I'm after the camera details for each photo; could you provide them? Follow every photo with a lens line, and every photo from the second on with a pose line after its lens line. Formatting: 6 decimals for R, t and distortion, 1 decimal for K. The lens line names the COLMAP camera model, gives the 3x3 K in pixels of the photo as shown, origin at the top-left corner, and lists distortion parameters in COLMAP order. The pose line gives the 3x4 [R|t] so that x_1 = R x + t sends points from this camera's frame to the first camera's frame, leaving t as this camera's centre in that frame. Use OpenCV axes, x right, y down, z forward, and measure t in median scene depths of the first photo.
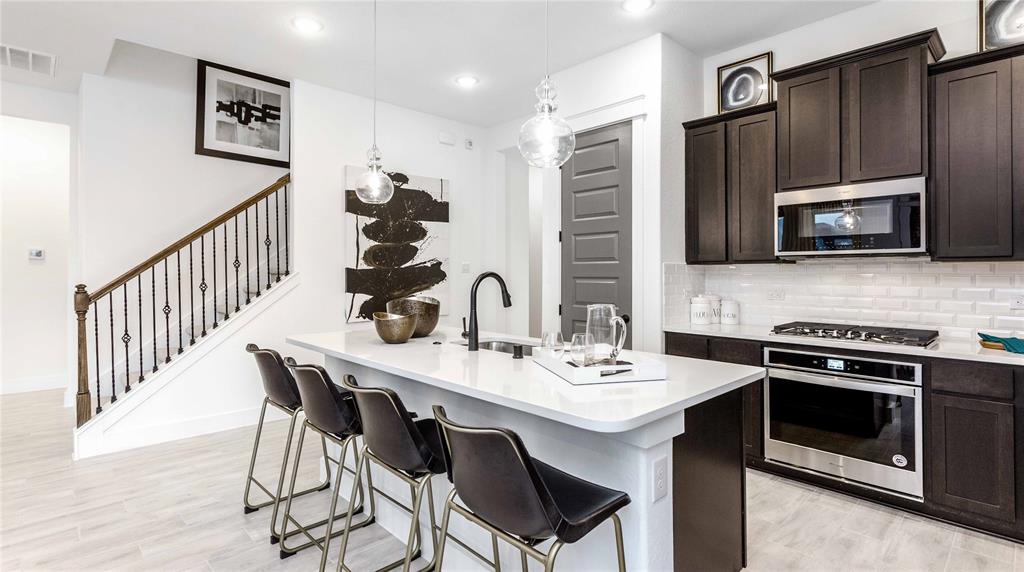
lens RADIAL K [[489.2, 0, 506.1], [0, 489.2, 272.1], [0, 0, 1]] dist [0.000464, 0.000240]
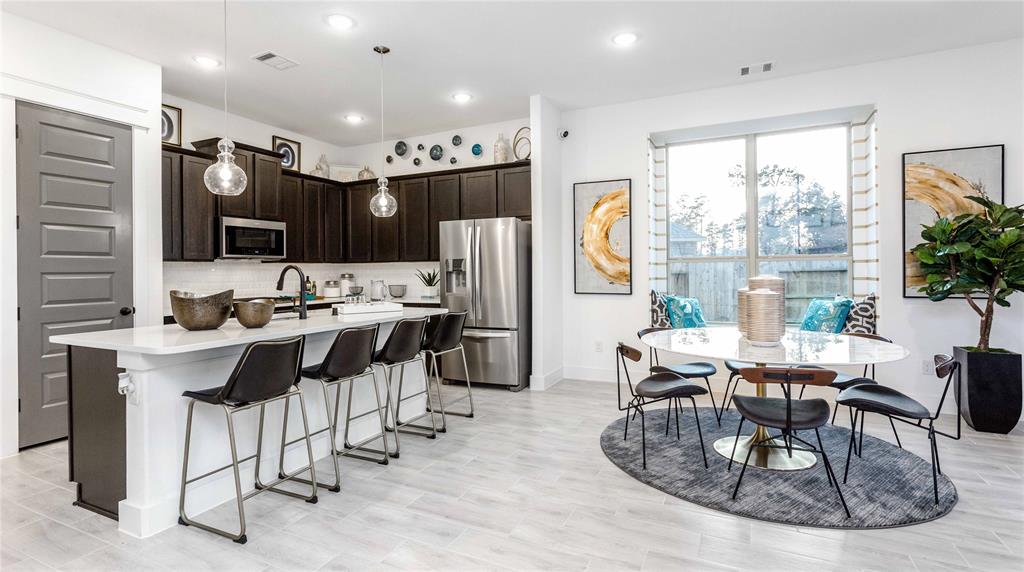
lens RADIAL K [[486.7, 0, 504.9], [0, 486.7, 268.7], [0, 0, 1]] dist [0.002806, 0.000888]
pose [[-0.351443, 0.006429, 0.936187, -1.233296], [0.006624, 0.999968, -0.004381, 0.016214], [-0.936186, 0.004661, -0.351475, 0.718710]]
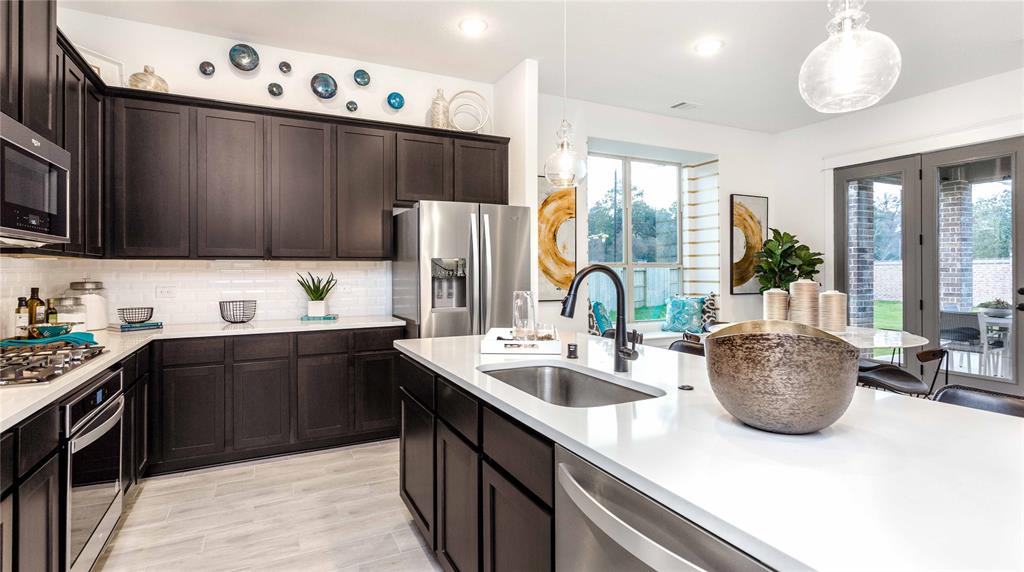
lens RADIAL K [[489.2, 0, 506.1], [0, 489.2, 272.1], [0, 0, 1]] dist [0.000464, 0.000240]
pose [[-0.954711, 0.001791, 0.297530, -0.092562], [0.001786, 0.999998, -0.000290, 0.007713], [-0.297530, 0.000255, -0.954712, 1.330123]]
